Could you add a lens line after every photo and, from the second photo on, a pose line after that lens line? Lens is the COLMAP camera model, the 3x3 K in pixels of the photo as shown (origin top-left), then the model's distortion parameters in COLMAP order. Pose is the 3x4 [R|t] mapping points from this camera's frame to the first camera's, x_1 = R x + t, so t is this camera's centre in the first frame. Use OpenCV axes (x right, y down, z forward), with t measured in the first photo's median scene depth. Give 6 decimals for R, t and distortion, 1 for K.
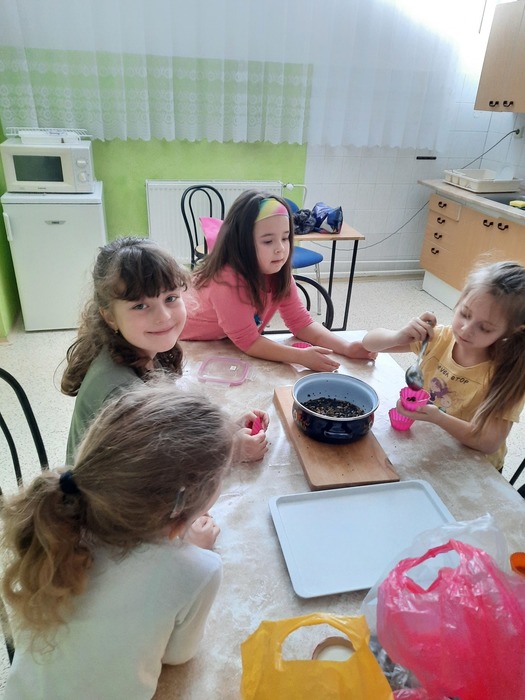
lens RADIAL K [[506.5, 0, 261.7], [0, 506.5, 347.5], [0, 0, 1]] dist [0.022492, -0.013359]
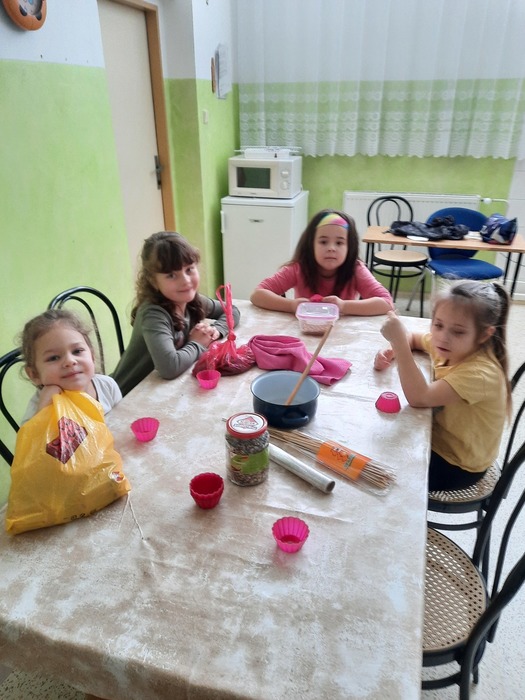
lens RADIAL K [[506.5, 0, 263.5], [0, 506.5, 353.5], [0, 0, 1]] dist [0.022492, -0.013359]
pose [[0.891594, 0.157006, -0.424746, 0.153608], [-0.169127, 0.985551, 0.009288, 0.049609], [0.420066, 0.063555, 0.905265, -0.079398]]
